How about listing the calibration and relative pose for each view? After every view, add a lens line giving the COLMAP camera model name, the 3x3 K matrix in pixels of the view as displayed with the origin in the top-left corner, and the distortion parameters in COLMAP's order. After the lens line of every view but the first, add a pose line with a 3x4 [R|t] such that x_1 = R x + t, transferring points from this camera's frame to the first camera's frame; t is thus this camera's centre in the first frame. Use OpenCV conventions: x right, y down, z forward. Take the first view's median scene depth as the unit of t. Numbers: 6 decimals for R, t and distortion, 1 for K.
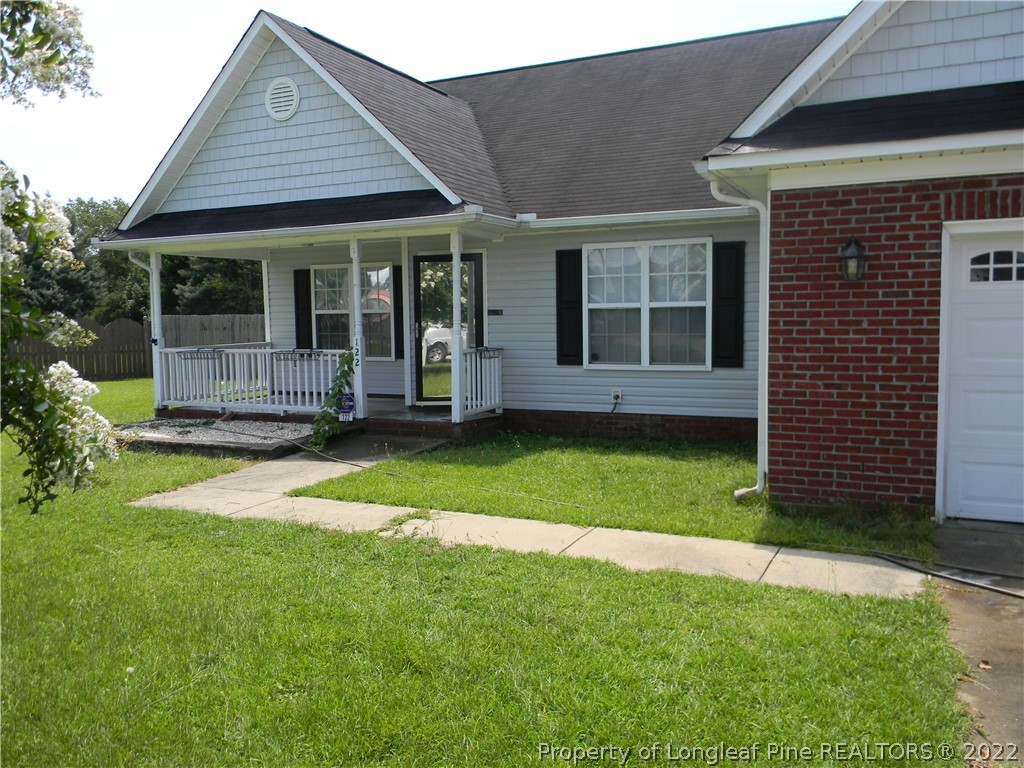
lens RADIAL K [[835.3, 0, 511.3], [0, 835.3, 386.9], [0, 0, 1]] dist [-0.011350, -0.011304]
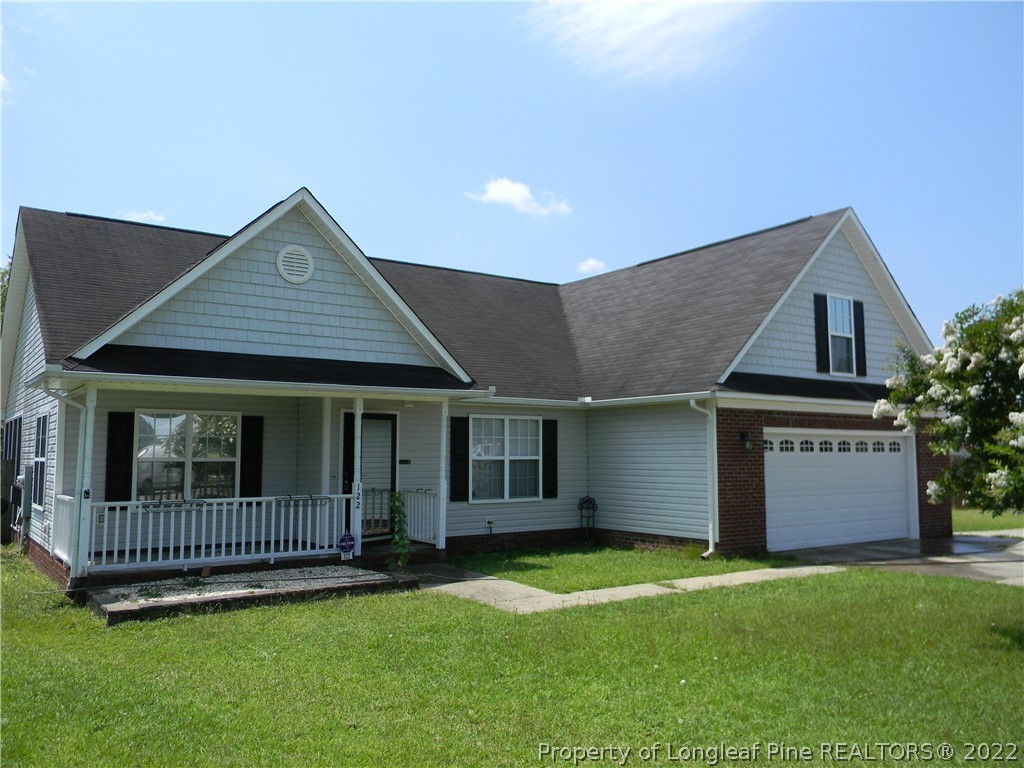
lens RADIAL K [[835.3, 0, 512.7], [0, 835.3, 379.9], [0, 0, 1]] dist [-0.011350, -0.011304]
pose [[0.485509, 0.092960, 0.869275, -1.107648], [0.071164, 0.986828, -0.145278, -0.018265], [-0.871331, 0.132395, 0.472498, 0.266156]]
